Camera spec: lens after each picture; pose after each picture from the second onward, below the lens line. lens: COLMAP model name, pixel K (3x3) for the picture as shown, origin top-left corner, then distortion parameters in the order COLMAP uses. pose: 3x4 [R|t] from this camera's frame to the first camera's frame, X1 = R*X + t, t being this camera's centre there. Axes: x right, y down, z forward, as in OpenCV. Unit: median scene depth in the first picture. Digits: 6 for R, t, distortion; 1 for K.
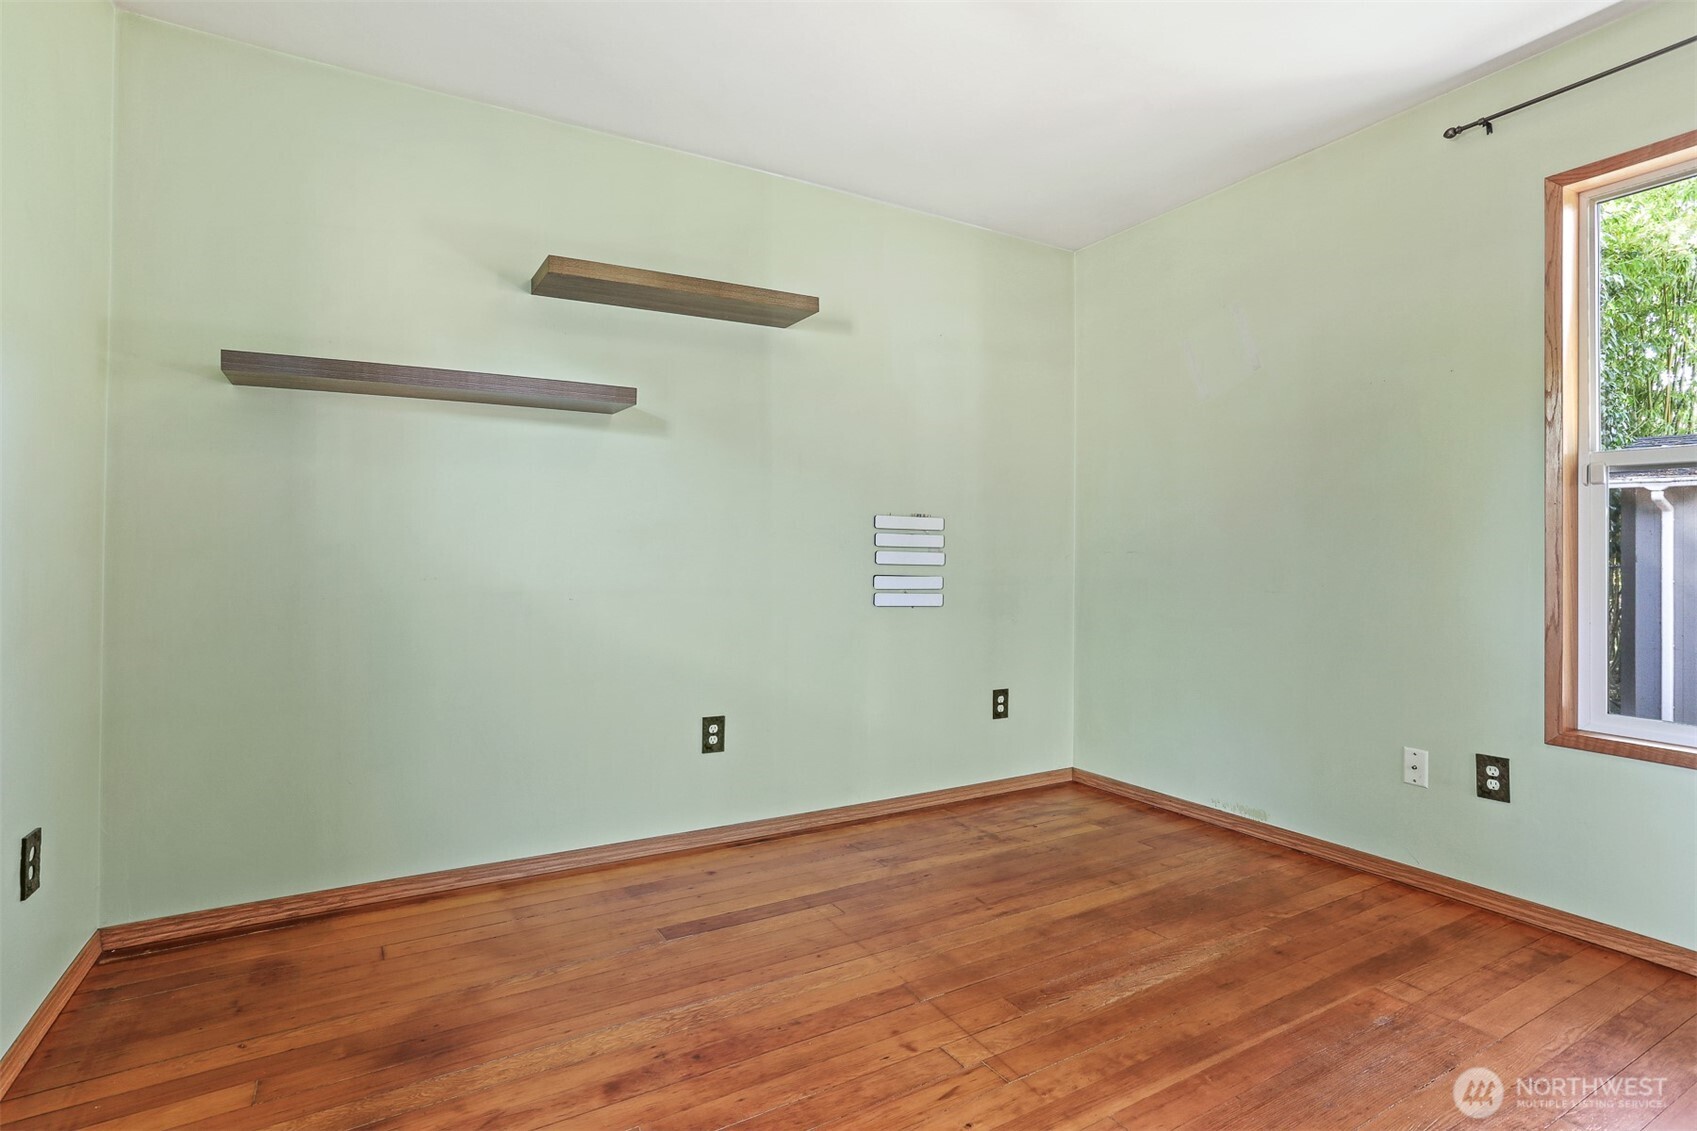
lens RADIAL K [[836.5, 0, 838.9], [0, 836.5, 579.1], [0, 0, 1]] dist [-0.037448, 0.028907]
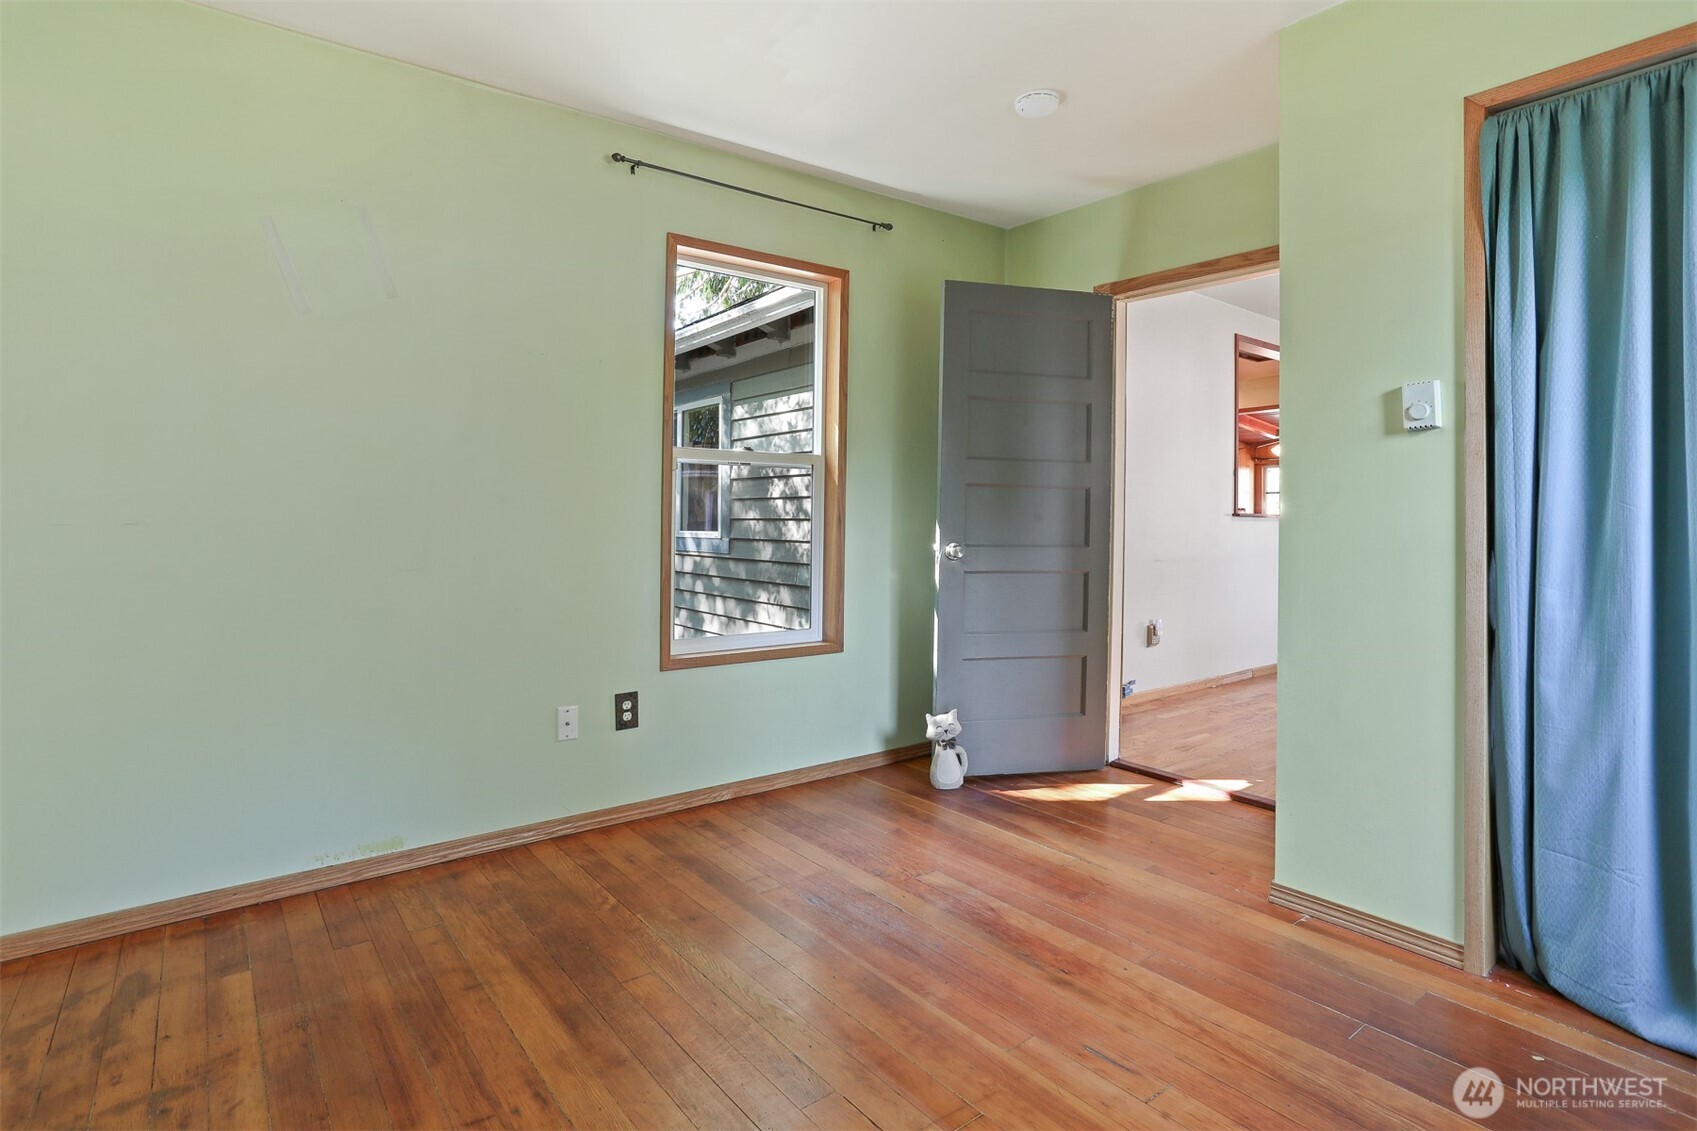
lens RADIAL K [[837.1, 0, 848.0], [0, 837.1, 529.9], [0, 0, 1]] dist [-0.053561, 0.028046]
pose [[-0.119090, -0.012517, 0.992805, -0.412316], [0.028694, 0.999459, 0.016043, -0.028844], [-0.992469, 0.030398, -0.118667, 0.775540]]
